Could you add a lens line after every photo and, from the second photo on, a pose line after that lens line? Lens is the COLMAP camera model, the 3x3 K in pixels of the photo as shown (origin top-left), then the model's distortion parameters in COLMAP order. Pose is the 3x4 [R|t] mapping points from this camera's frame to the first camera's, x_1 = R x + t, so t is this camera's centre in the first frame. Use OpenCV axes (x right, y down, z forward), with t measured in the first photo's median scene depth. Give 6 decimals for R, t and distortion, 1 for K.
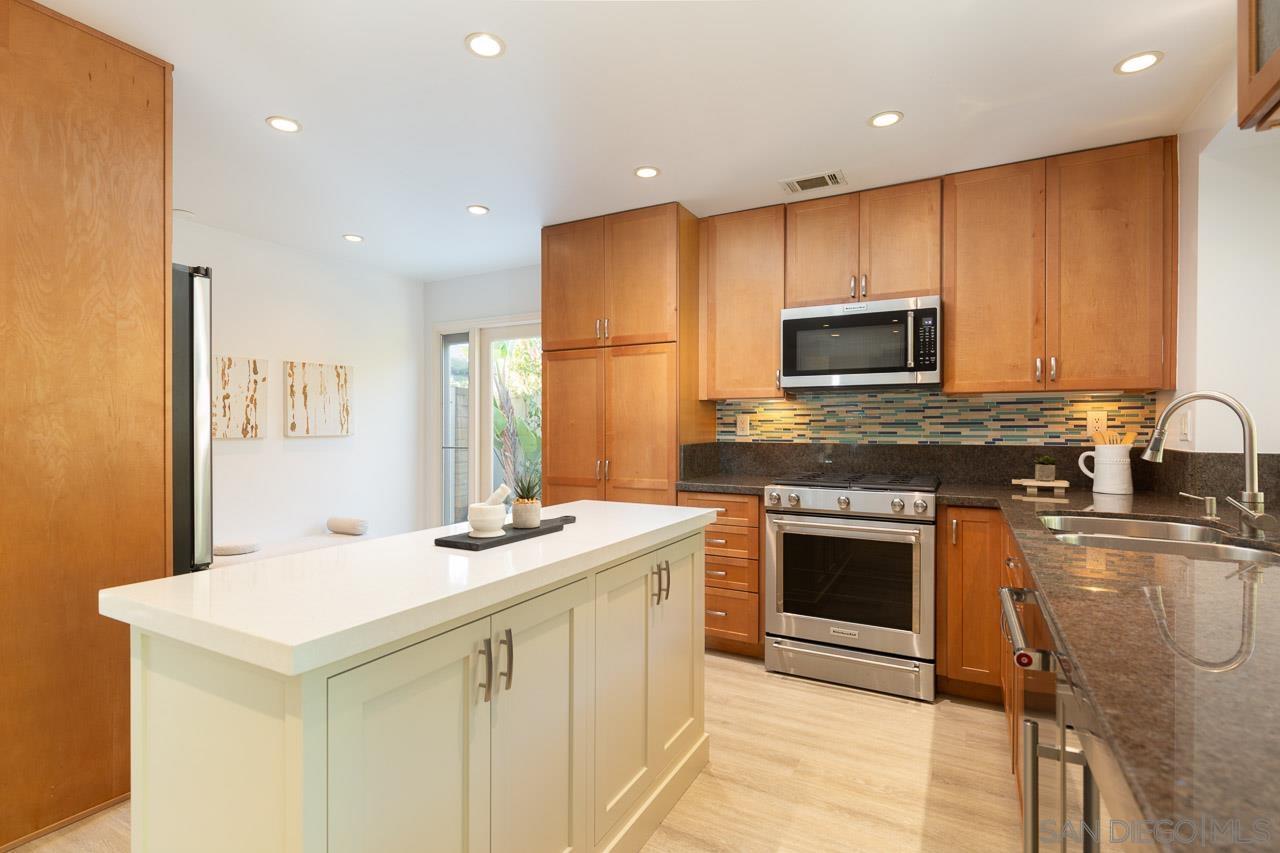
lens RADIAL K [[606.6, 0, 638.7], [0, 606.6, 429.2], [0, 0, 1]] dist [-0.015025, -0.000554]
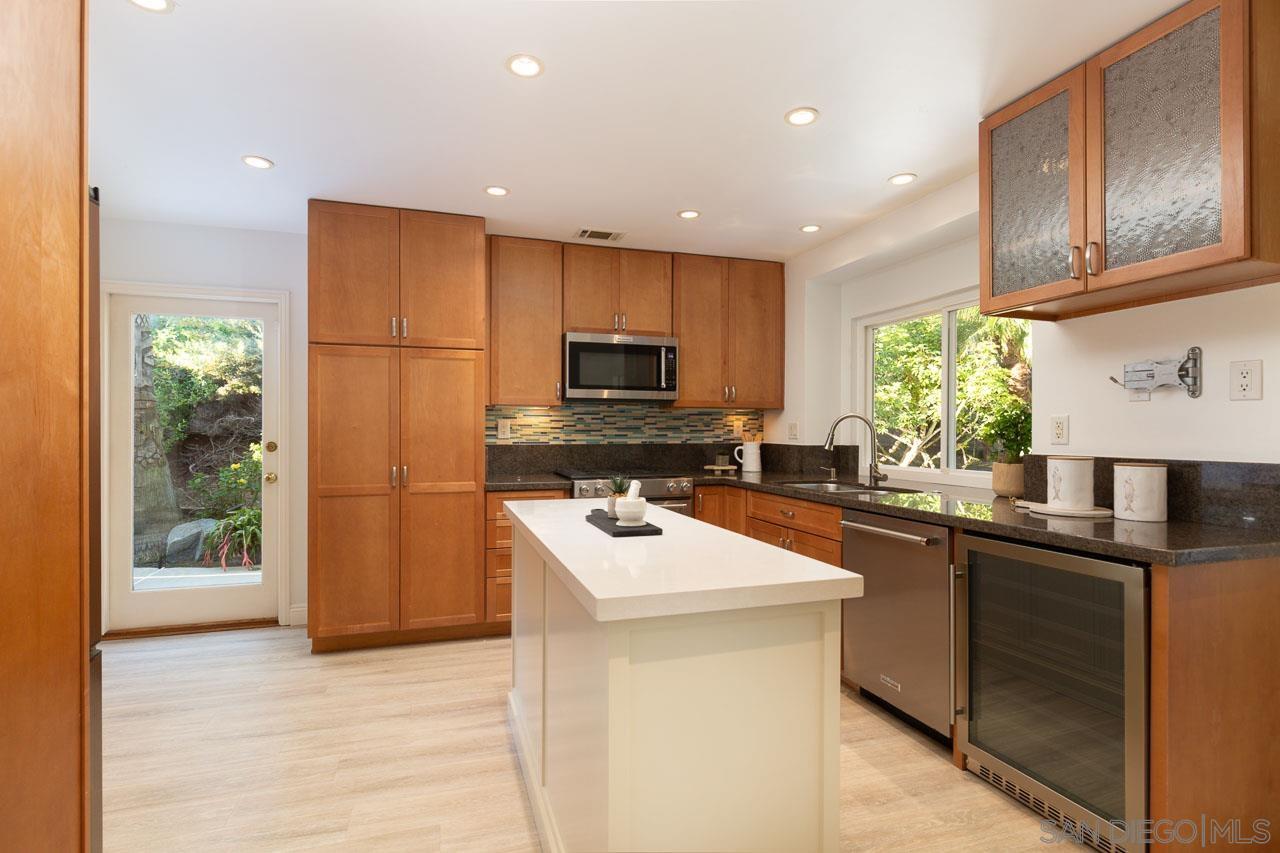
lens RADIAL K [[606.6, 0, 641.2], [0, 606.6, 430.0], [0, 0, 1]] dist [-0.015025, -0.000554]
pose [[0.678130, 0.000472, 0.734942, -0.556780], [0.000721, 0.999999, -0.001307, -0.004277], [-0.734941, 0.001416, 0.678129, 0.090049]]
